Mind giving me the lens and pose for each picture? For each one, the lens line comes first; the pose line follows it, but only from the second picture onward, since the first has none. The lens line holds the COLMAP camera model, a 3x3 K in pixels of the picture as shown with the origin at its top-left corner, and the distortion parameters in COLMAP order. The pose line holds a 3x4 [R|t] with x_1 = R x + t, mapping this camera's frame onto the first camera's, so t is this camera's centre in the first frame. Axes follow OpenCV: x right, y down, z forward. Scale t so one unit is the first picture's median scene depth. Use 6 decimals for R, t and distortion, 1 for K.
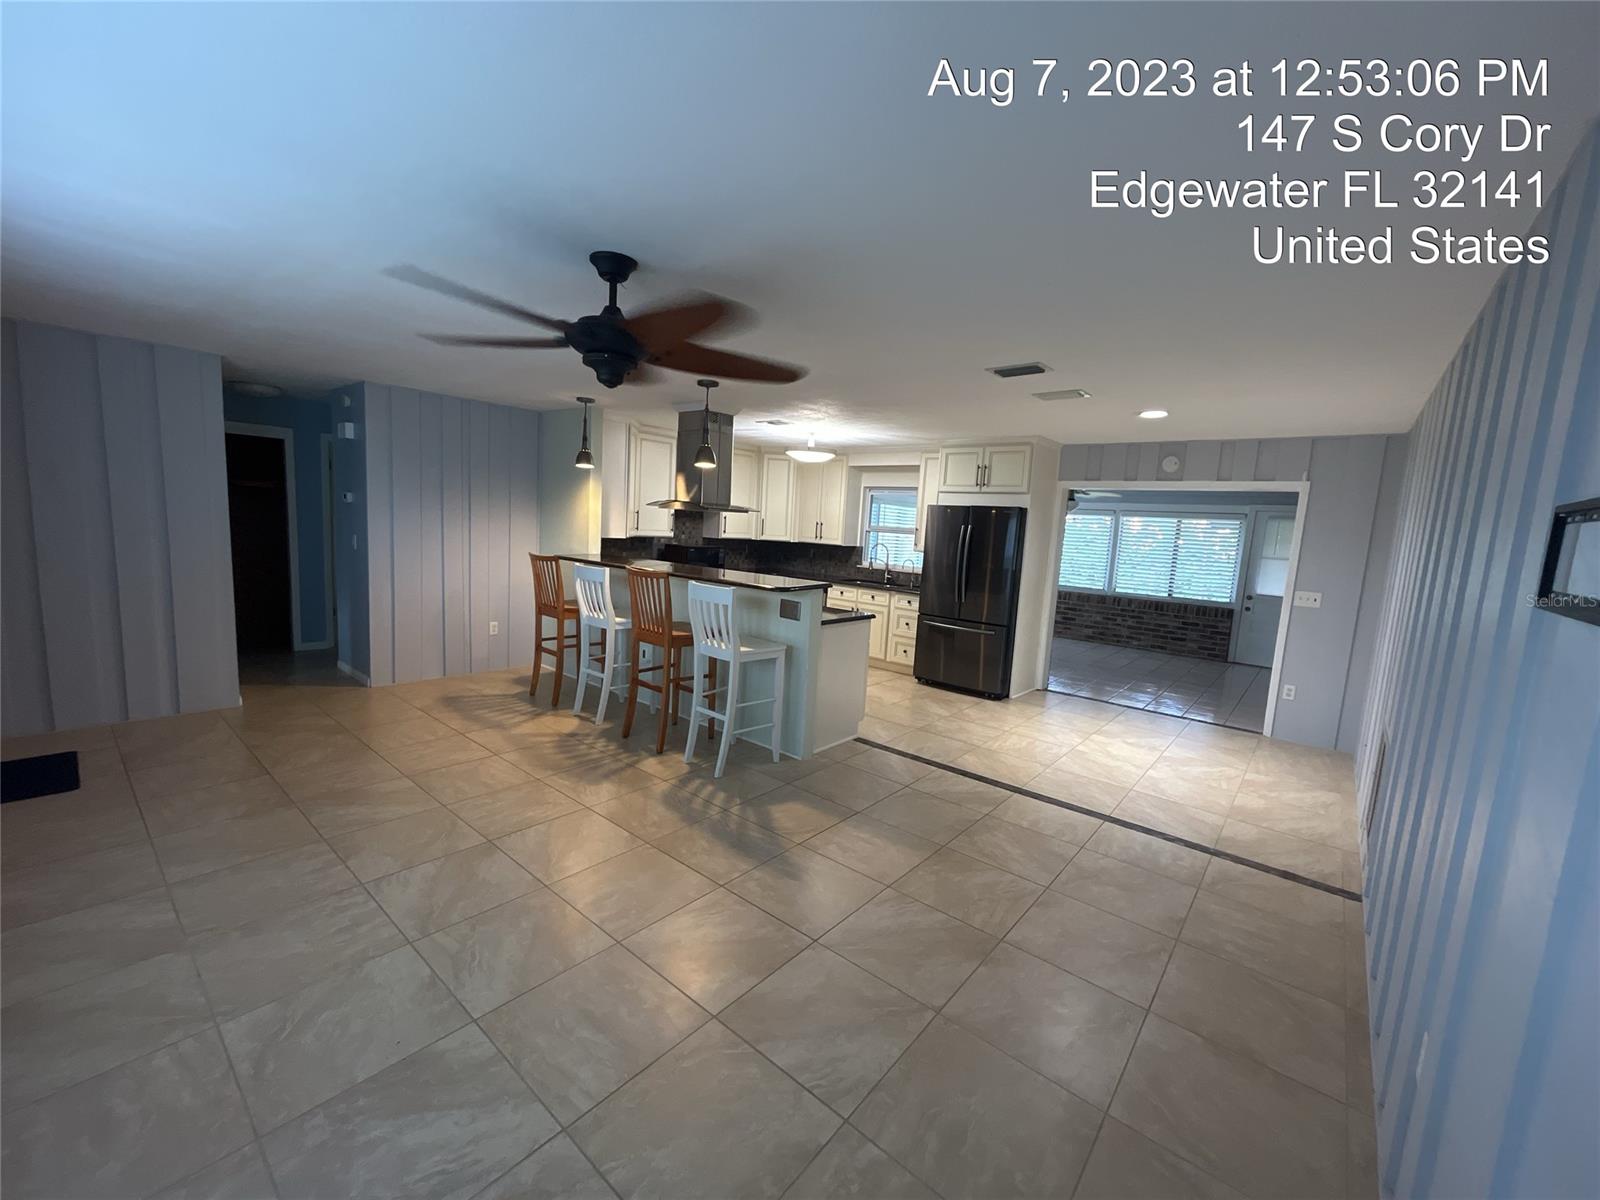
lens RADIAL K [[642.2, 0, 796.5], [0, 642.2, 601.6], [0, 0, 1]] dist [0.000398, 0.000558]
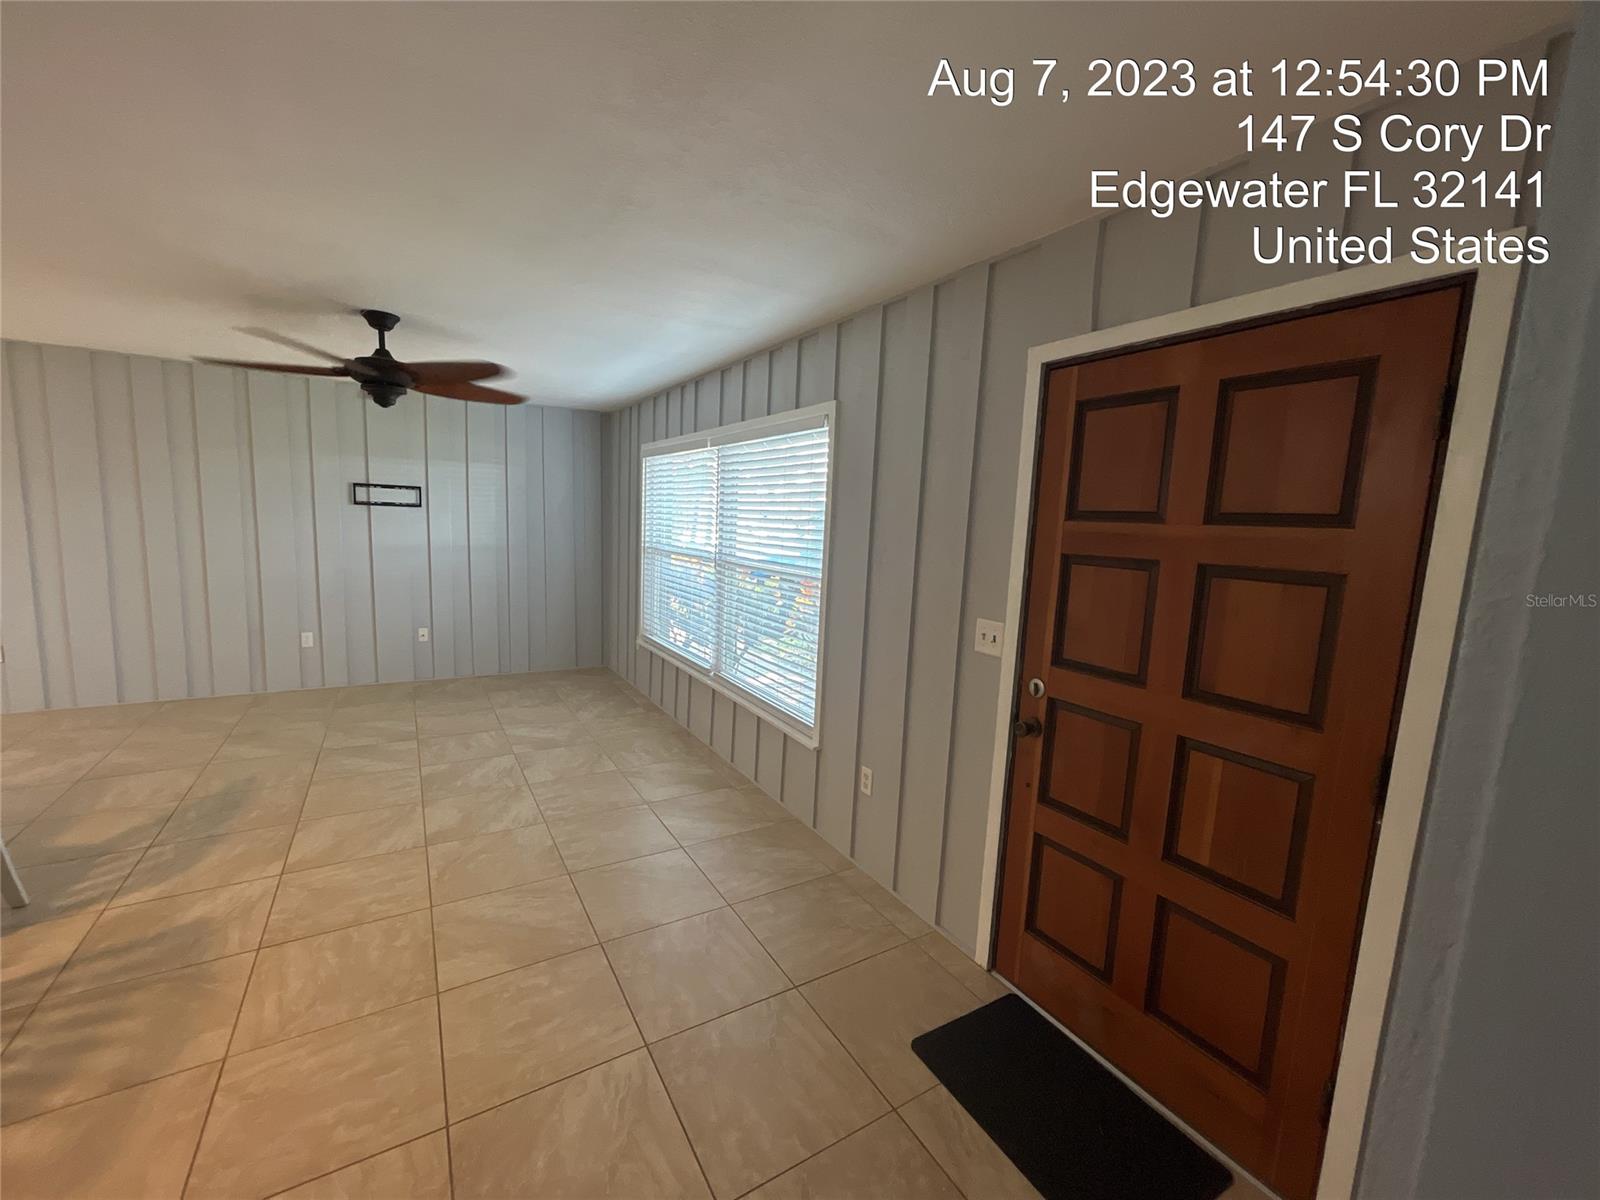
lens RADIAL K [[642.2, 0, 804.7], [0, 642.2, 599.6], [0, 0, 1]] dist [0.000398, 0.000558]
pose [[-0.946479, -0.140916, 0.290380, -0.862176], [-0.063619, 0.963460, 0.260186, -0.191267], [-0.316434, 0.227787, -0.920860, 1.123155]]
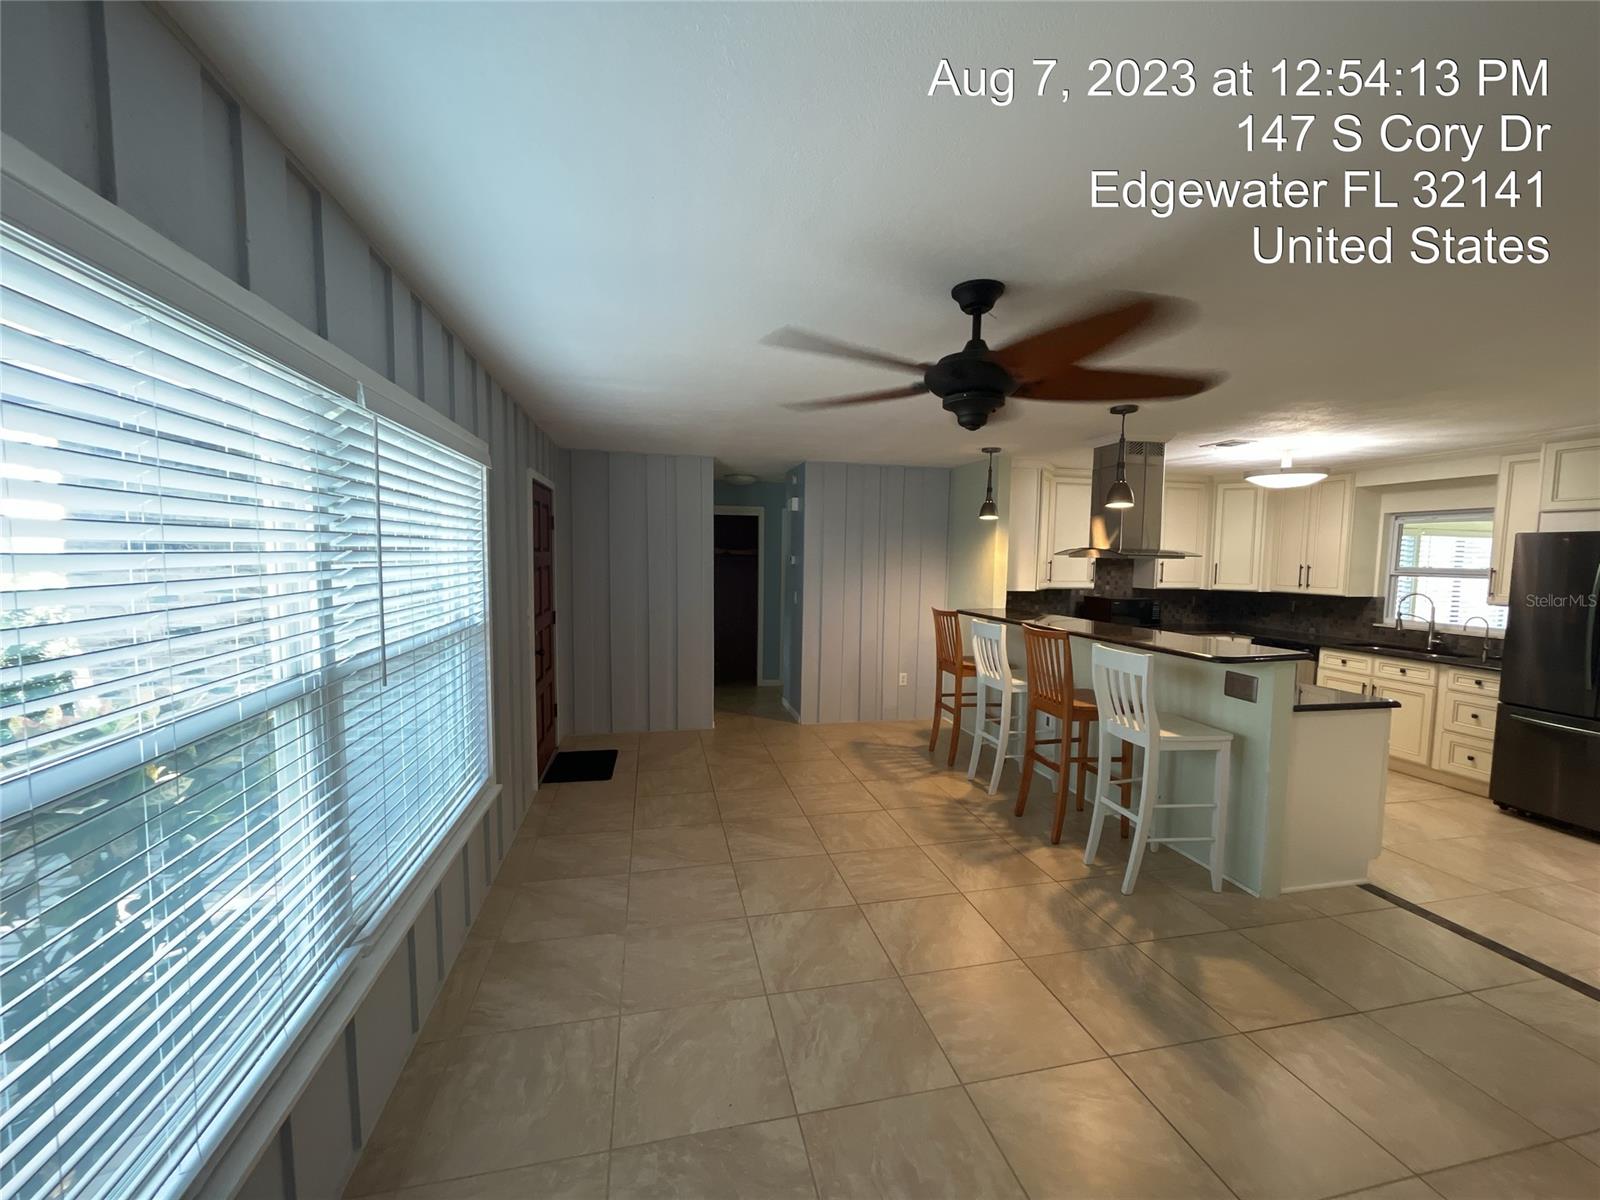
lens RADIAL K [[642.2, 0, 800.8], [0, 642.2, 600.8], [0, 0, 1]] dist [0.000398, 0.000558]
pose [[0.798024, -0.003453, -0.602615, 0.030906], [-0.043925, 0.996990, -0.063880, -0.015462], [0.601022, 0.077448, 0.795471, 0.090942]]
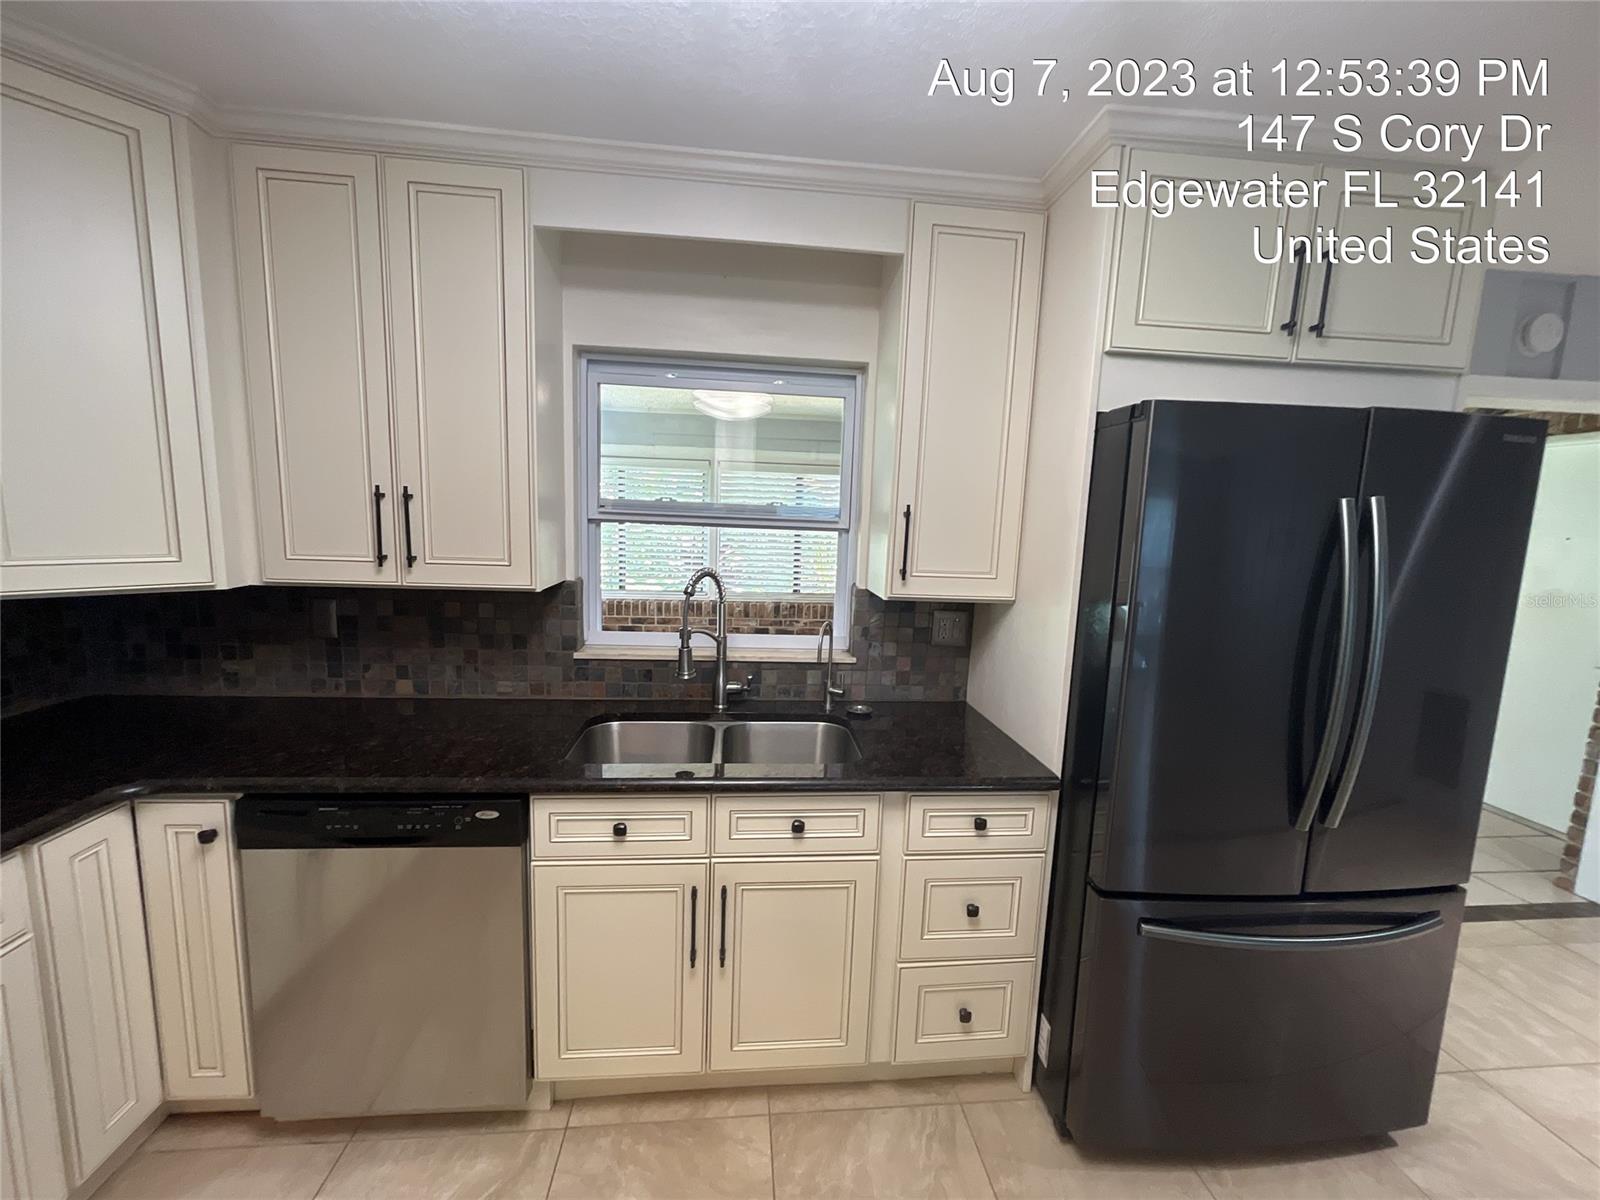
lens RADIAL K [[642.2, 0, 799.2], [0, 642.2, 604.5], [0, 0, 1]] dist [0.000398, 0.000558]
pose [[0.700355, -0.129366, 0.701974, -0.043127], [0.092046, 0.991597, 0.090906, -0.165972], [-0.707835, 0.000947, 0.706377, 1.354772]]
